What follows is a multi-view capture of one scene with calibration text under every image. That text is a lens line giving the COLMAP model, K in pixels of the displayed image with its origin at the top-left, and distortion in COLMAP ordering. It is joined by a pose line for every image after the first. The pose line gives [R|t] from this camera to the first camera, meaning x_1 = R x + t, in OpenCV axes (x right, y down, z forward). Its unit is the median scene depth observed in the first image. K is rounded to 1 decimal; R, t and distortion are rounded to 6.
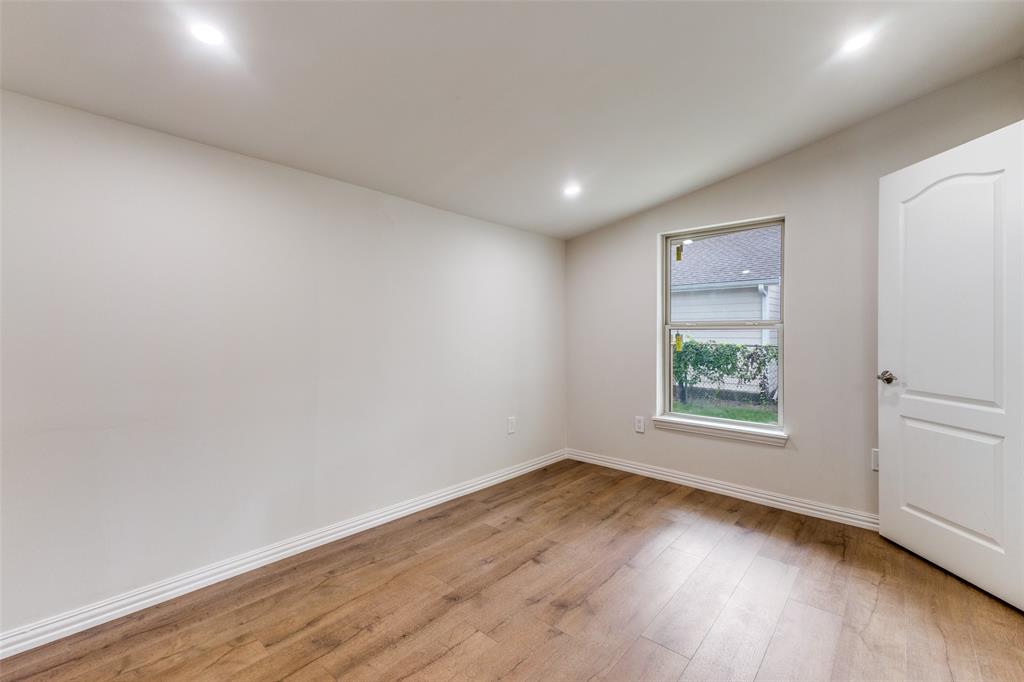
lens RADIAL K [[448.3, 0, 509.8], [0, 448.3, 339.5], [0, 0, 1]] dist [0.036319, 0.000343]
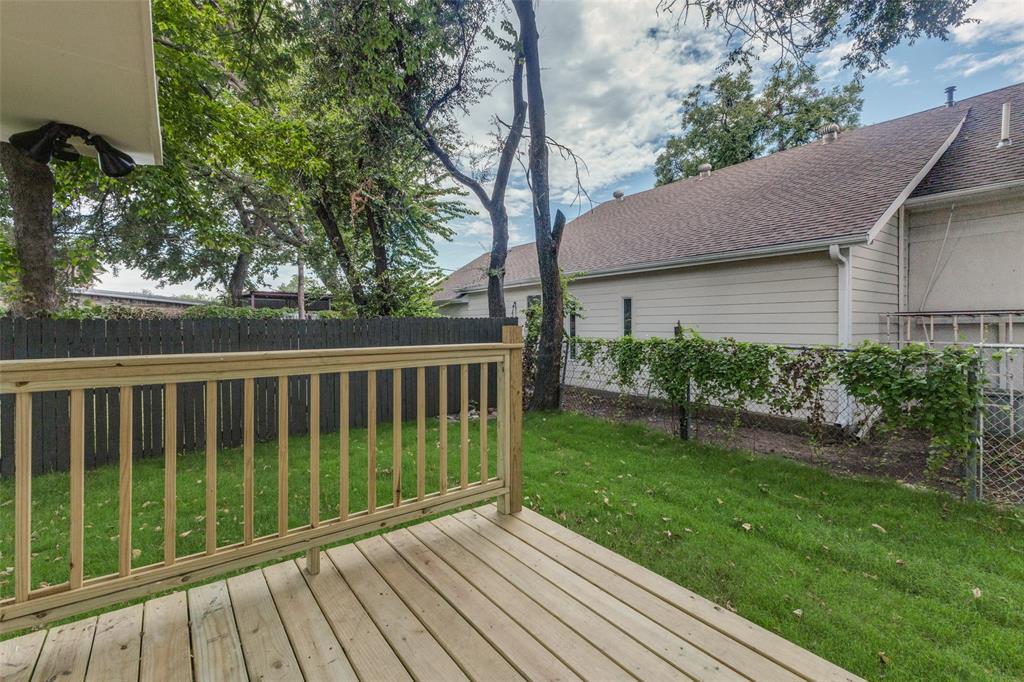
lens RADIAL K [[448.3, 0, 513.4], [0, 448.3, 331.2], [0, 0, 1]] dist [0.036319, 0.000343]
pose [[0.981120, 0.007500, -0.193255, 0.285098], [-0.007690, 0.999970, -0.000231, -0.003989], [0.193248, 0.001713, 0.981148, 0.361382]]
